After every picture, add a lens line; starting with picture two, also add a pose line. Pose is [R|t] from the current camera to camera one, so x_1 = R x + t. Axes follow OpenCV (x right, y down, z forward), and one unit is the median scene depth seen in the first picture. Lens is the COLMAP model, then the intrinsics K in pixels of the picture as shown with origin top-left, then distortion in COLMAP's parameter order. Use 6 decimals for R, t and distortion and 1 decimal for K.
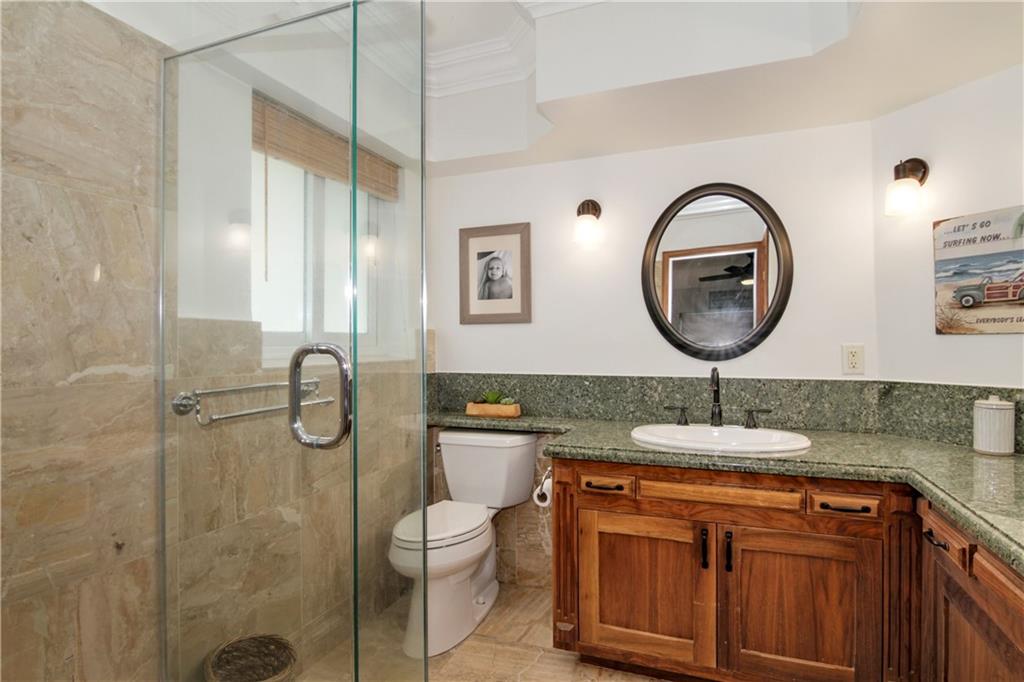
lens RADIAL K [[527.8, 0, 519.3], [0, 527.8, 339.6], [0, 0, 1]] dist [-0.003259, -0.013760]
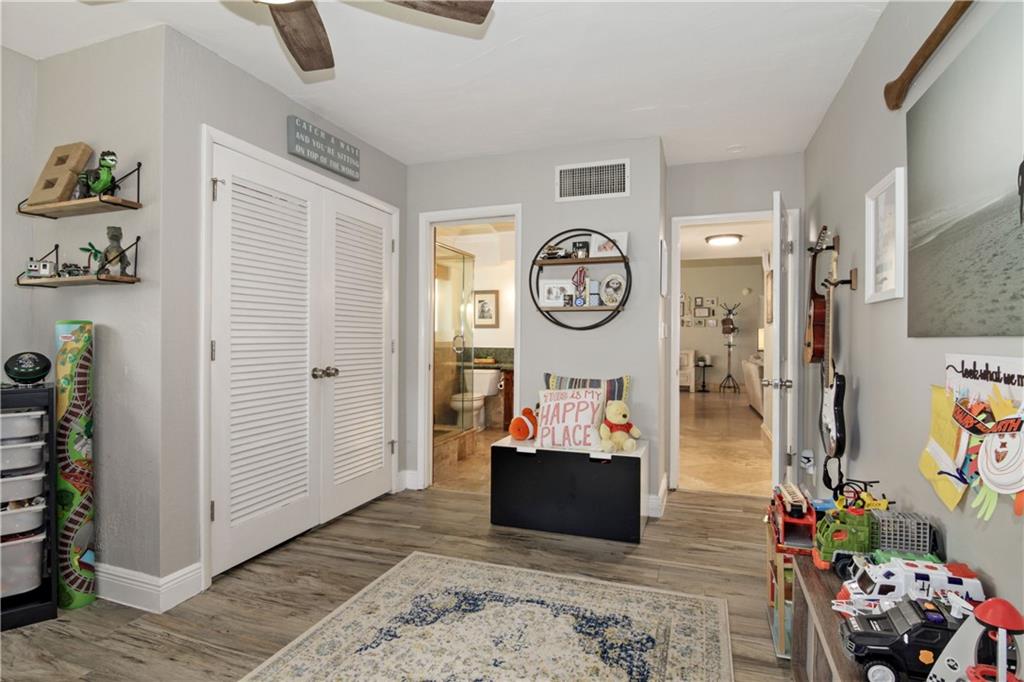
lens RADIAL K [[527.8, 0, 519.3], [0, 527.8, 339.6], [0, 0, 1]] dist [-0.003259, -0.013760]
pose [[0.999017, 0.012009, 0.042681, 0.019283], [-0.012318, 0.999900, 0.006986, 0.006826], [-0.042593, -0.007505, 0.999064, -2.501516]]
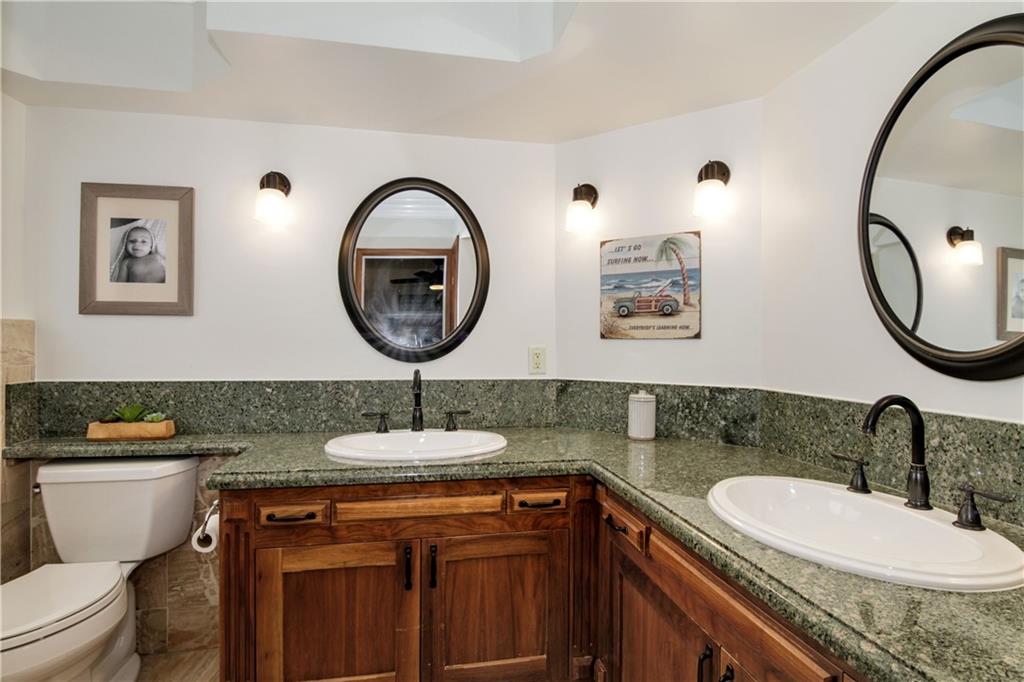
lens RADIAL K [[527.8, 0, 519.3], [0, 527.8, 339.6], [0, 0, 1]] dist [-0.003259, -0.013760]
pose [[0.840444, 0.015151, 0.541686, 0.010931], [-0.015104, 0.999876, -0.004531, 0.000297], [-0.541687, -0.004374, 0.840569, 0.117621]]
